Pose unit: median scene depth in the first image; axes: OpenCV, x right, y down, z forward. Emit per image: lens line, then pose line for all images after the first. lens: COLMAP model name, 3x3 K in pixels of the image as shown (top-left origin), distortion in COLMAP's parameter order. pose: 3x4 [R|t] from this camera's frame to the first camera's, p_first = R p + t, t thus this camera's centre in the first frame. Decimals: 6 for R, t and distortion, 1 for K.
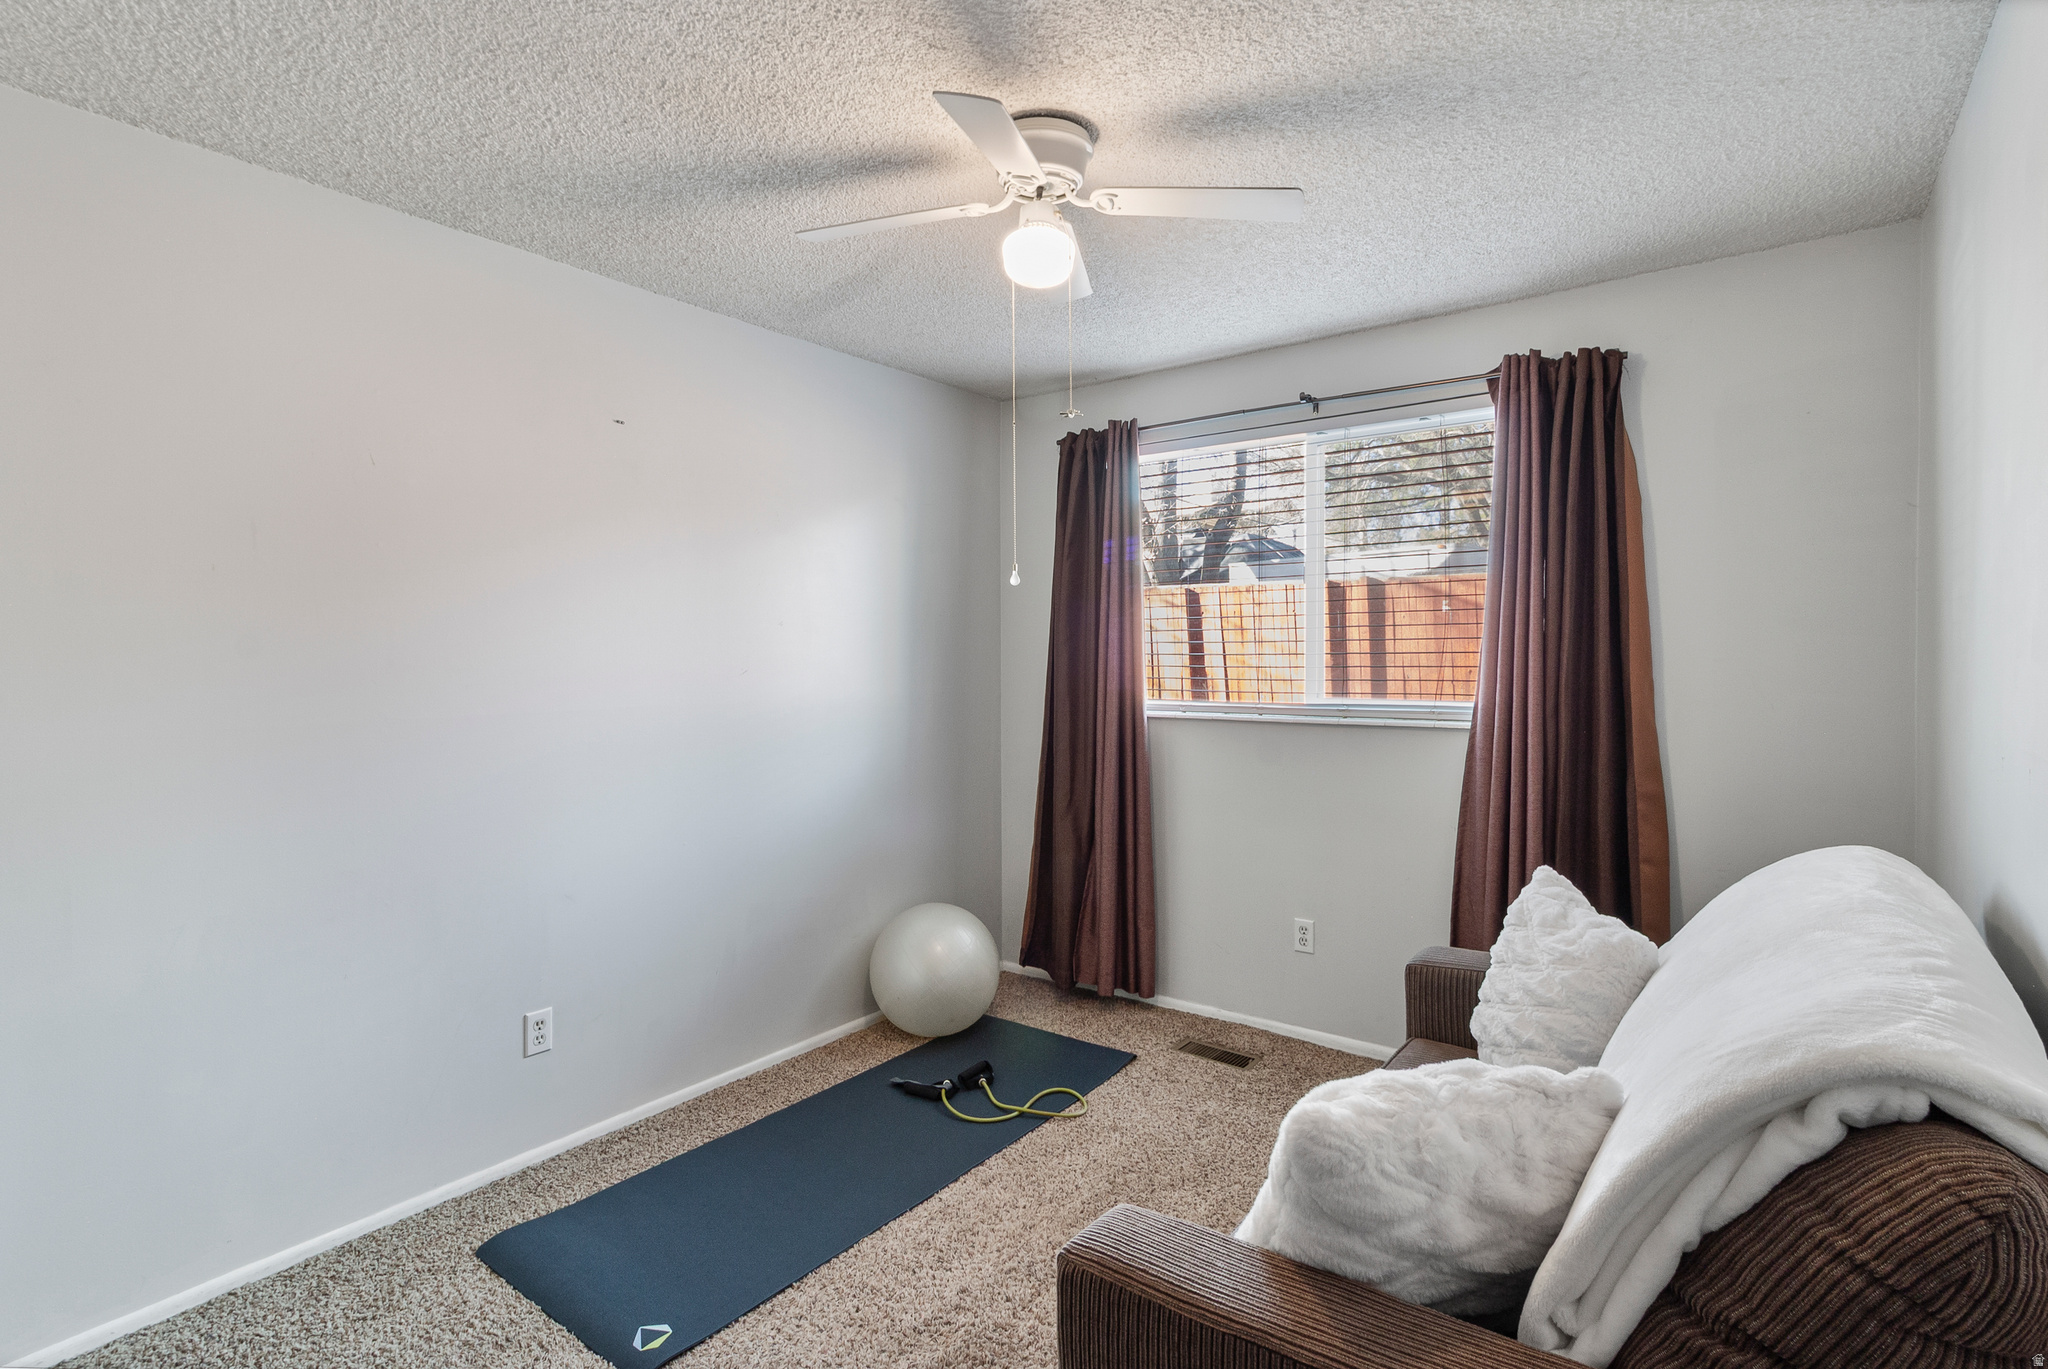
lens RADIAL K [[976.2, 0, 1025.2], [0, 976.2, 659.9], [0, 0, 1]] dist [0.001221, 0.000404]
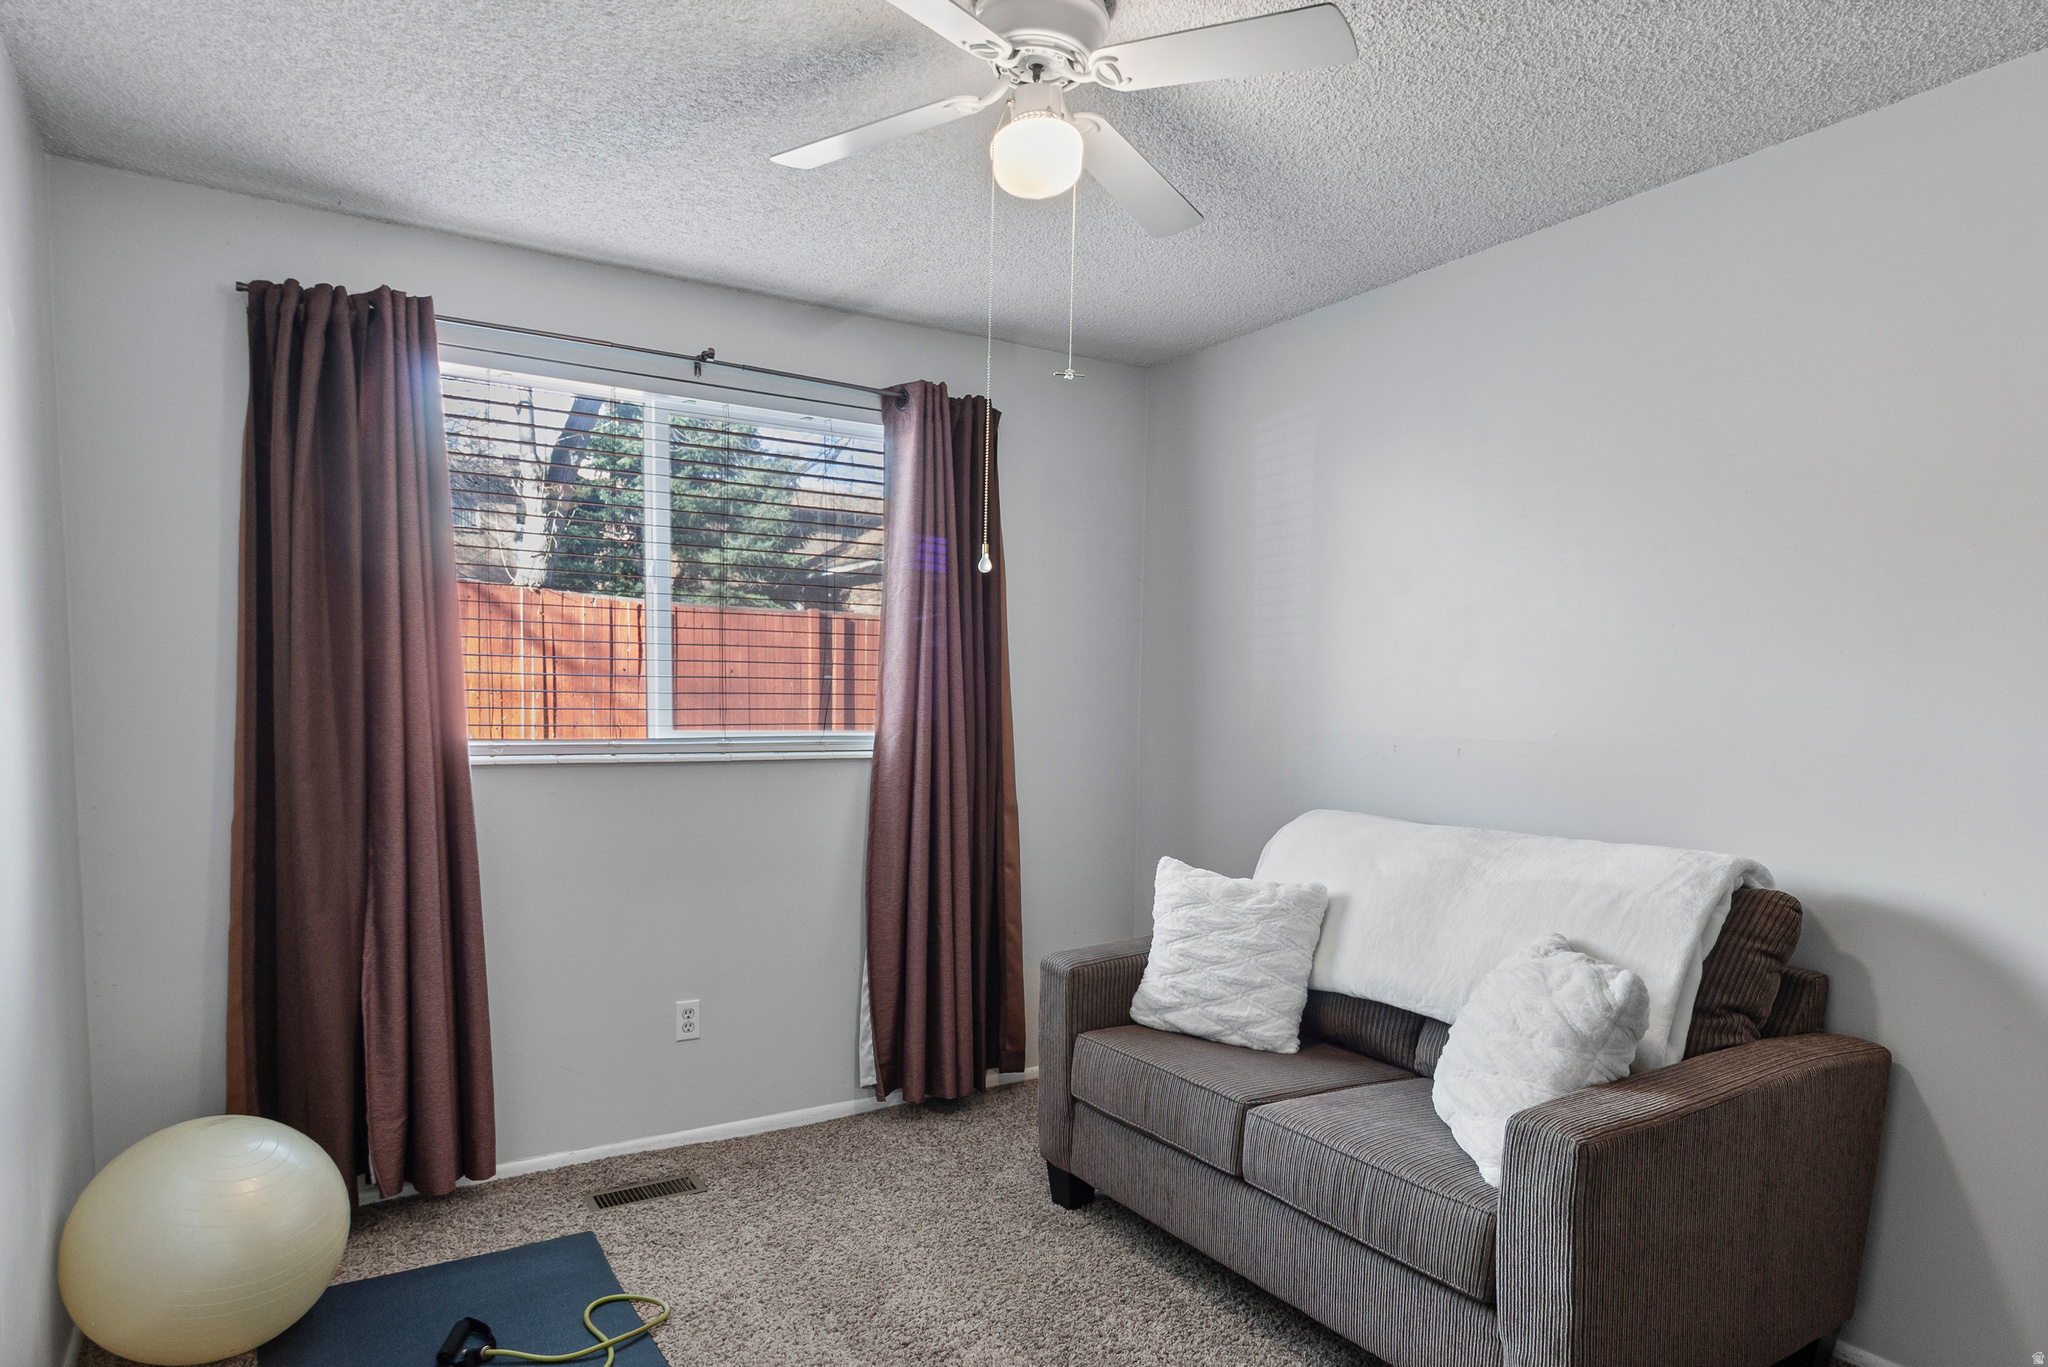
lens RADIAL K [[1226.5, 0, 1029.0], [0, 1226.5, 791.2], [0, 0, 1]] dist [-0.000393, -0.000792]
pose [[0.359773, -0.060094, 0.931103, -0.564420], [-0.013138, 0.997498, 0.069456, 0.014729], [-0.932948, -0.037222, 0.358083, 0.371556]]
